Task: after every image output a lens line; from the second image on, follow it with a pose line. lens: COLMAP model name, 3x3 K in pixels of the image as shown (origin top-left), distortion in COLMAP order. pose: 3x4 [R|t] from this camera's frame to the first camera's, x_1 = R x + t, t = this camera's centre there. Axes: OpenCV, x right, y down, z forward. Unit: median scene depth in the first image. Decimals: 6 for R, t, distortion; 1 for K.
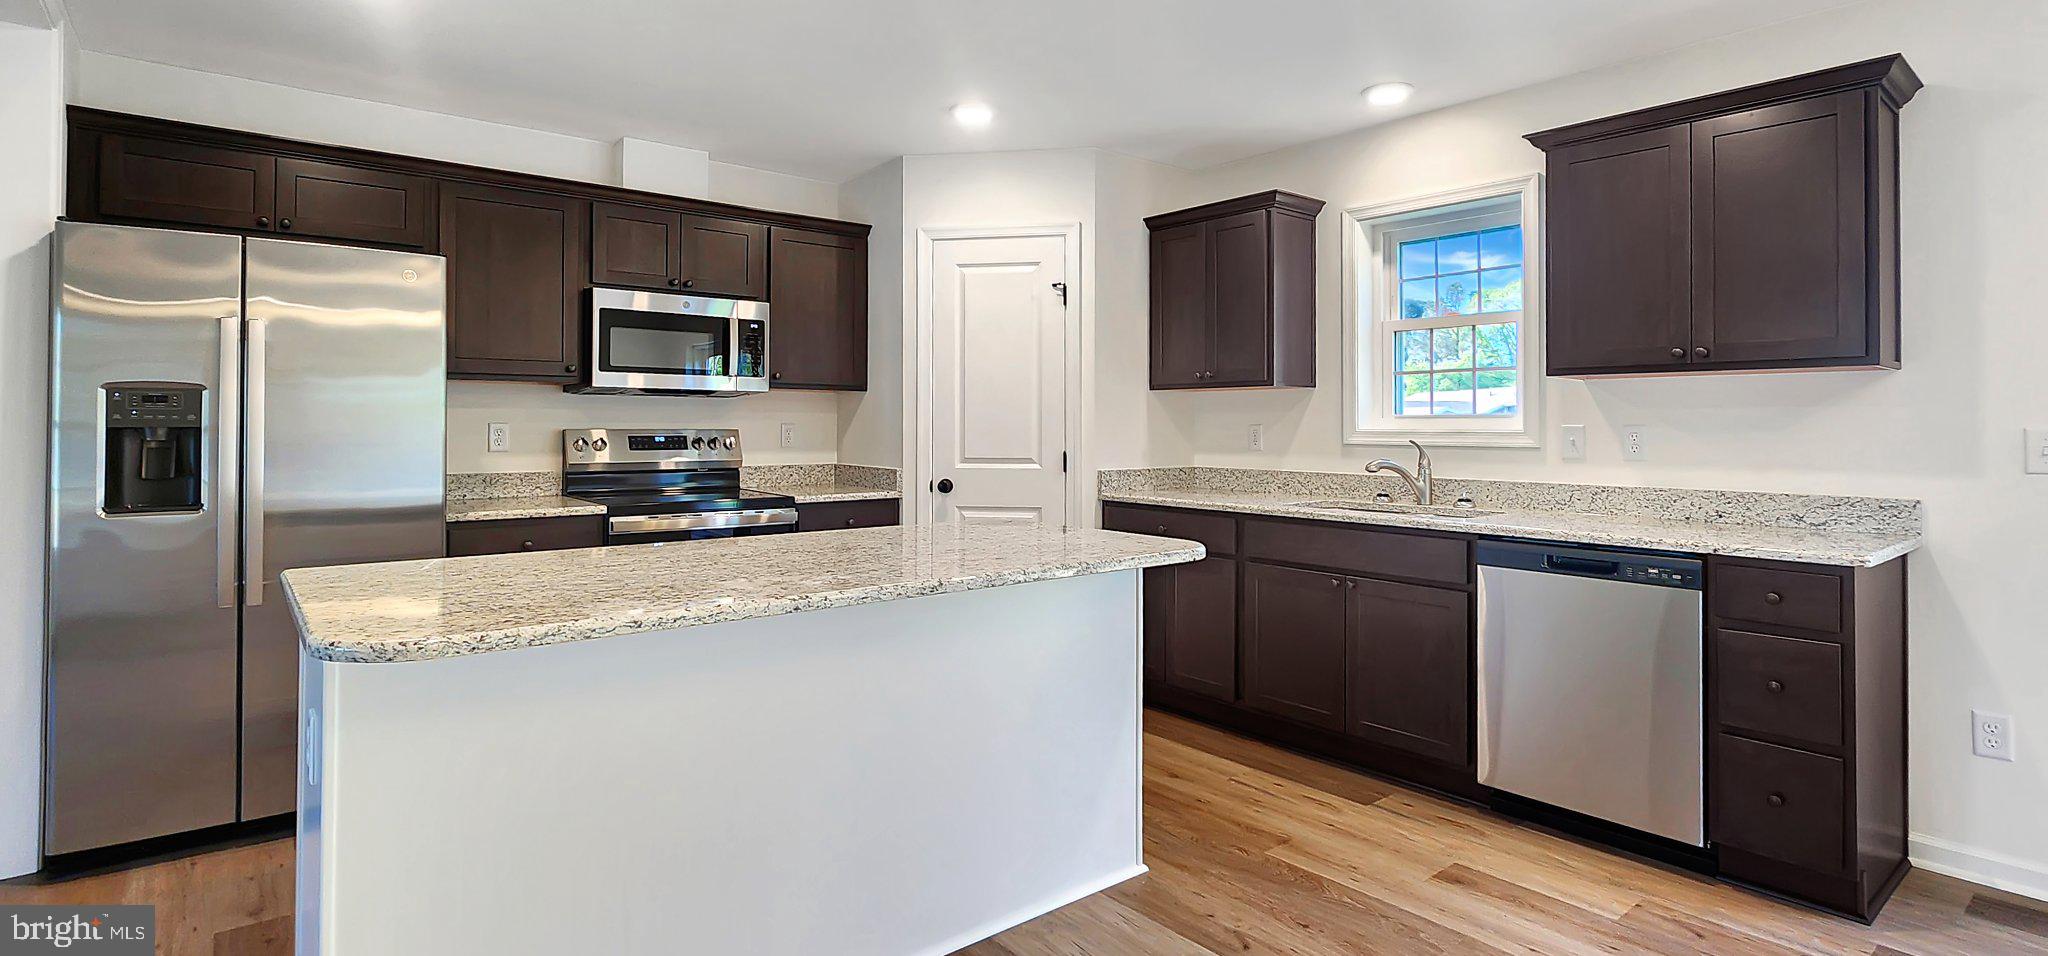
lens RADIAL K [[971.0, 0, 1007.1], [0, 971.0, 416.4], [0, 0, 1]] dist [-0.007328, 0.004071]
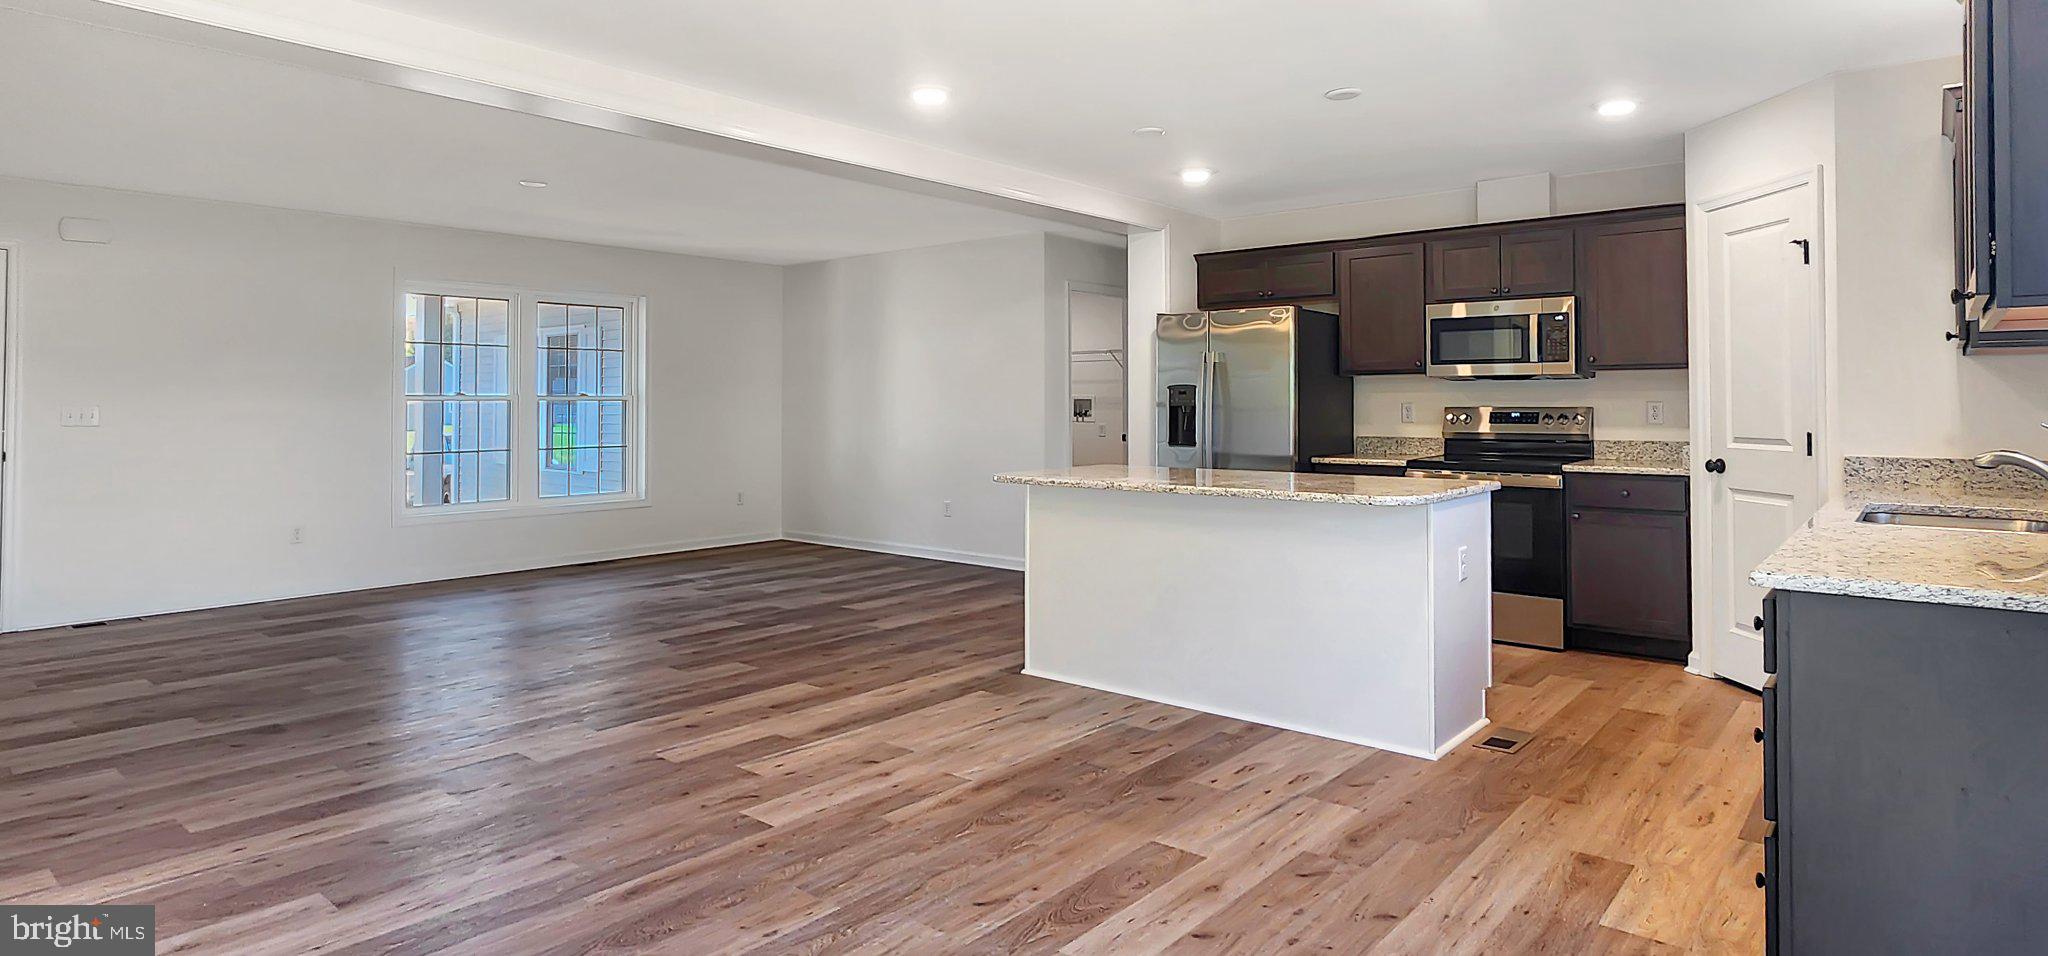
lens RADIAL K [[1069.9, 0, 1035.8], [0, 1069.9, 397.3], [0, 0, 1]] dist [0.001712, 0.000661]
pose [[0.185814, -0.007882, -0.982553, 0.970601], [0.014085, 0.999886, -0.005358, -0.000054], [0.982484, -0.012844, 0.185904, 0.164852]]
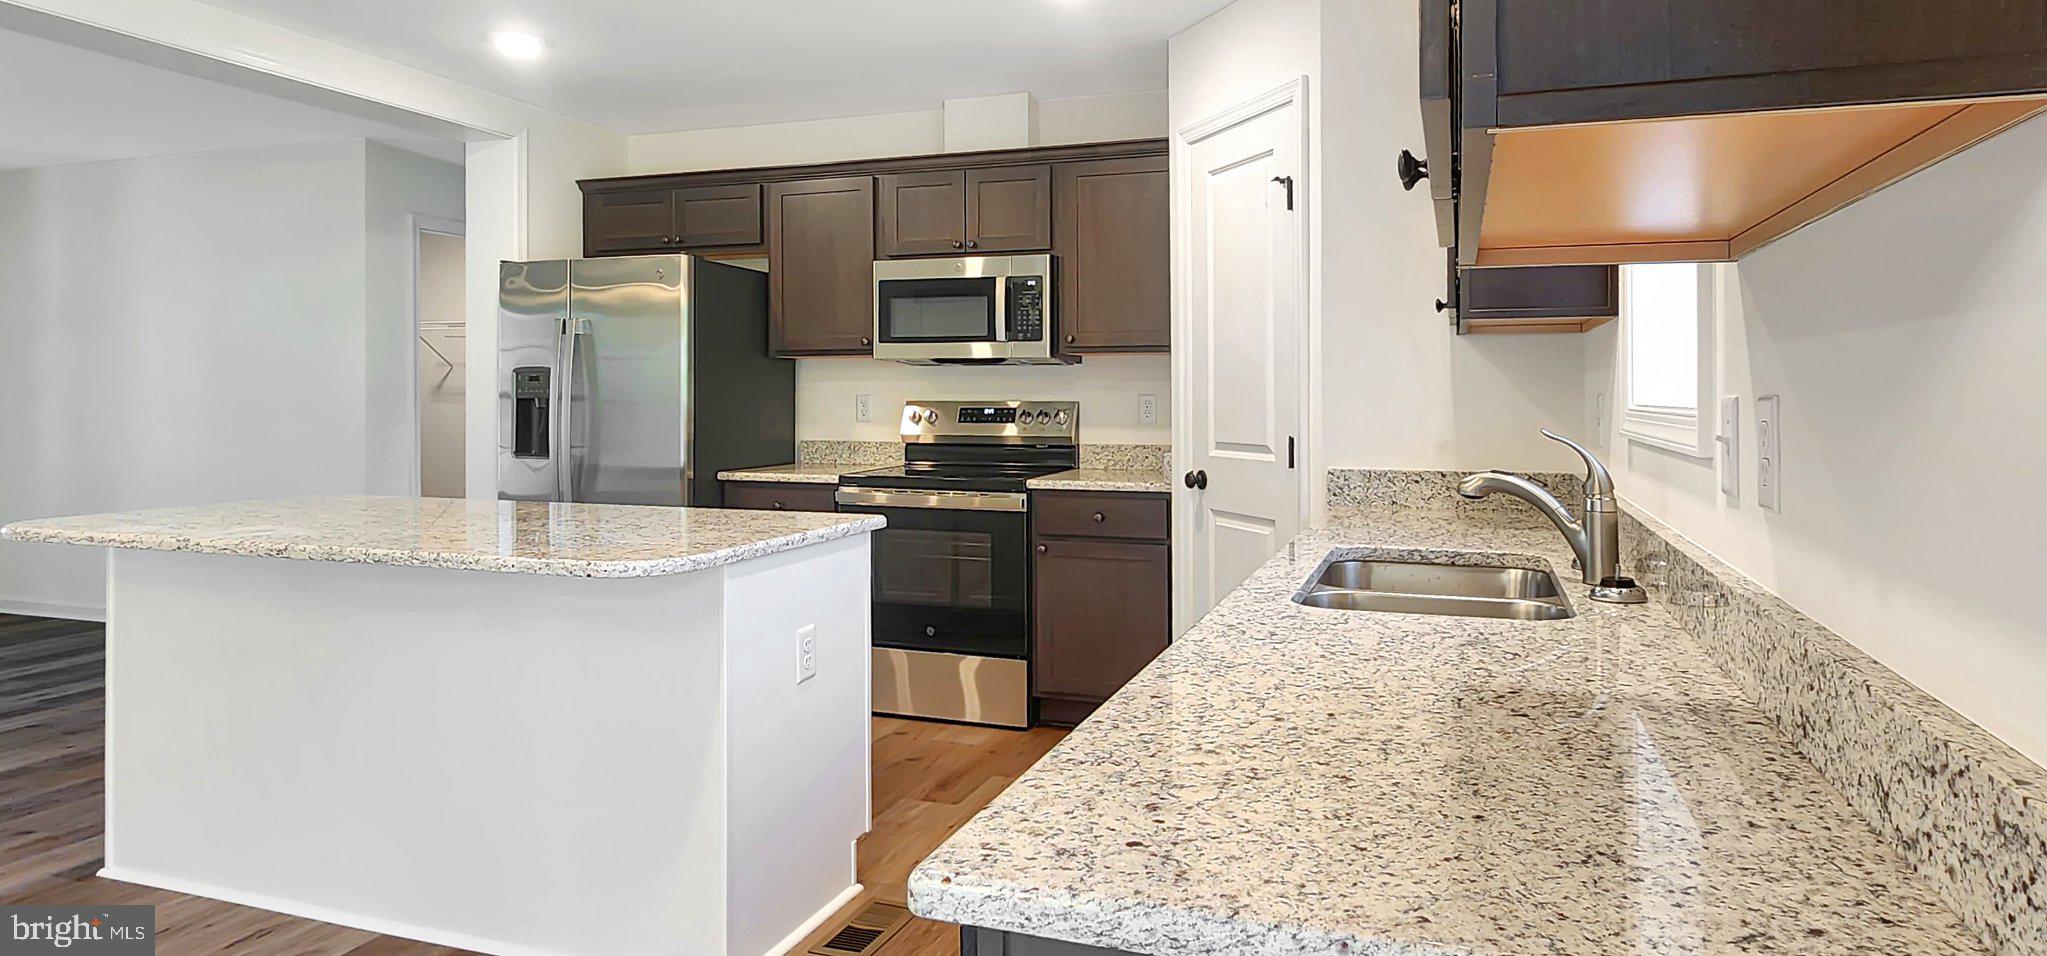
lens RADIAL K [[1175.3, 0, 1048.0], [0, 1175.3, 395.0], [0, 0, 1]] dist [0.002956, 0.000676]
pose [[0.523360, -0.001389, -0.852110, 0.713591], [0.009114, 0.999951, 0.003968, 0.004115], [0.852063, -0.009843, 0.523347, 0.509756]]
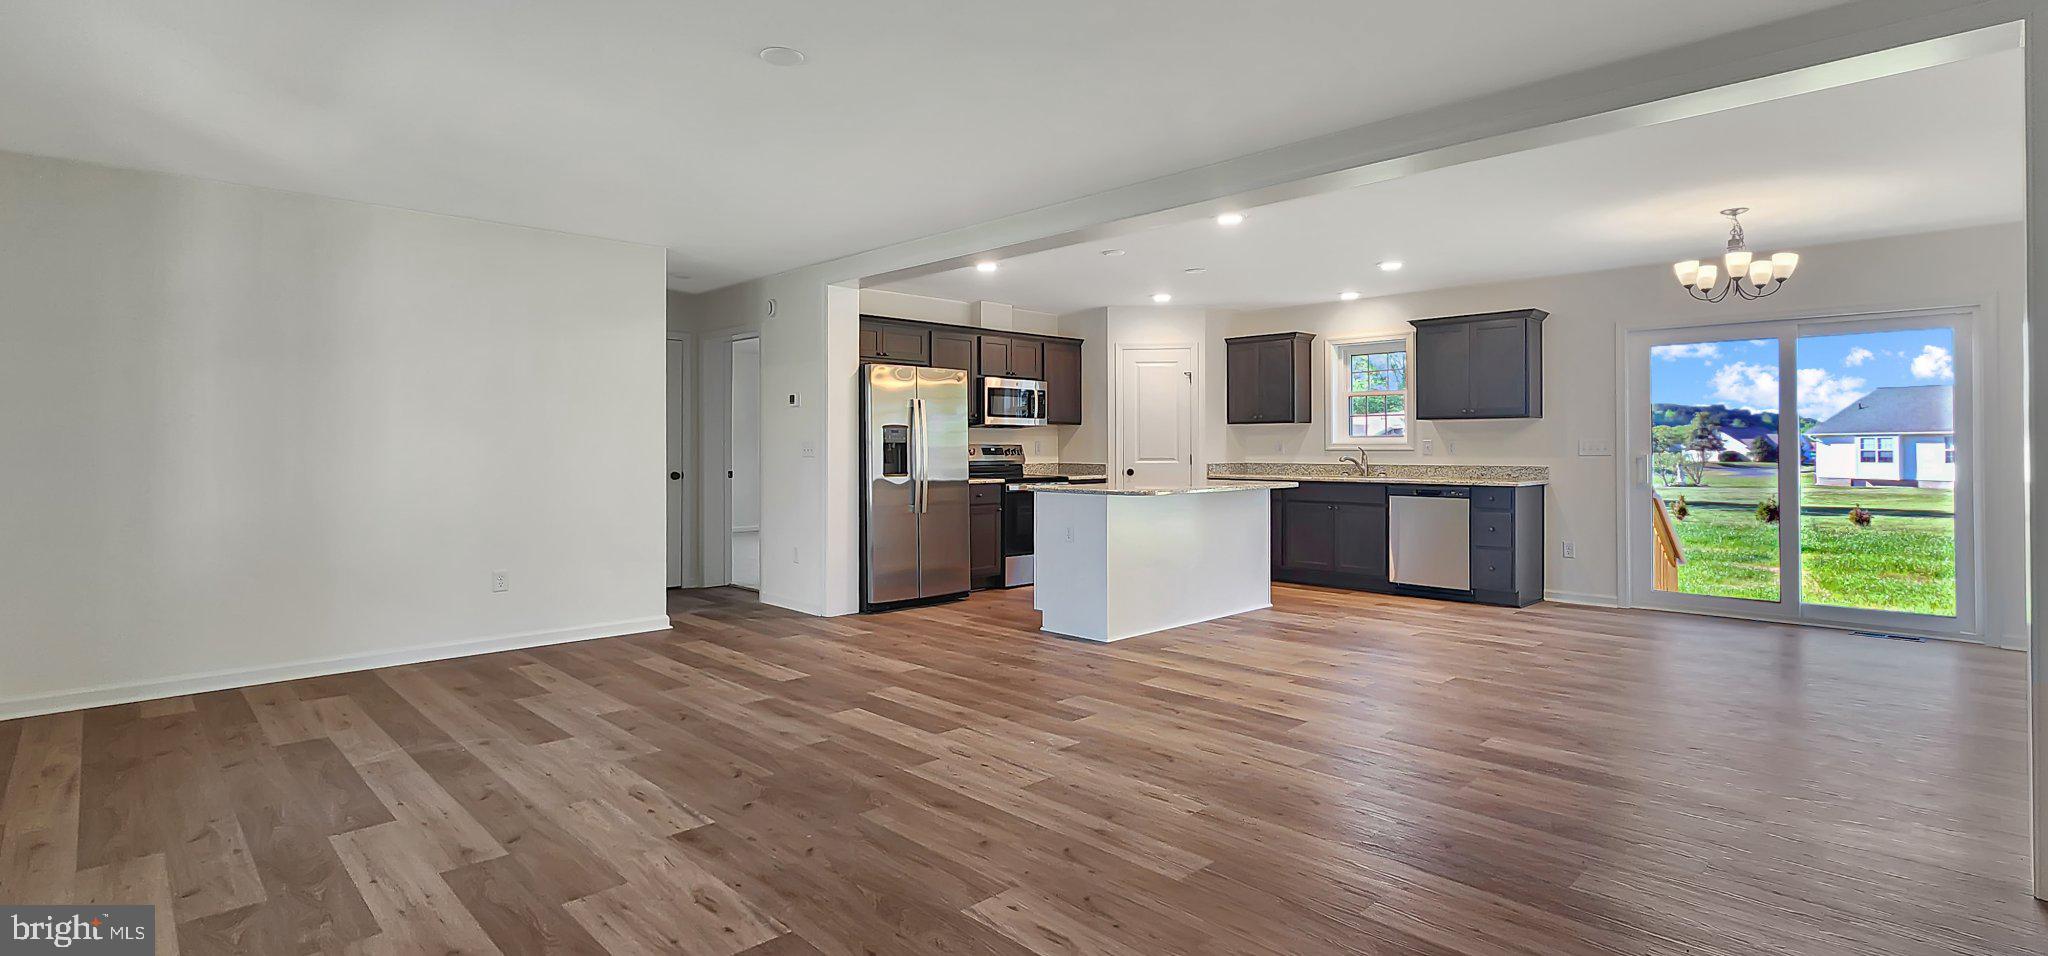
lens RADIAL K [[955.2, 0, 998.0], [0, 955.2, 442.3], [0, 0, 1]] dist [-0.011355, 0.000273]
pose [[0.996681, -0.004389, 0.081290, -0.565924], [0.004113, 0.999985, 0.003559, 0.001861], [-0.081305, -0.003213, 0.996684, -1.074743]]
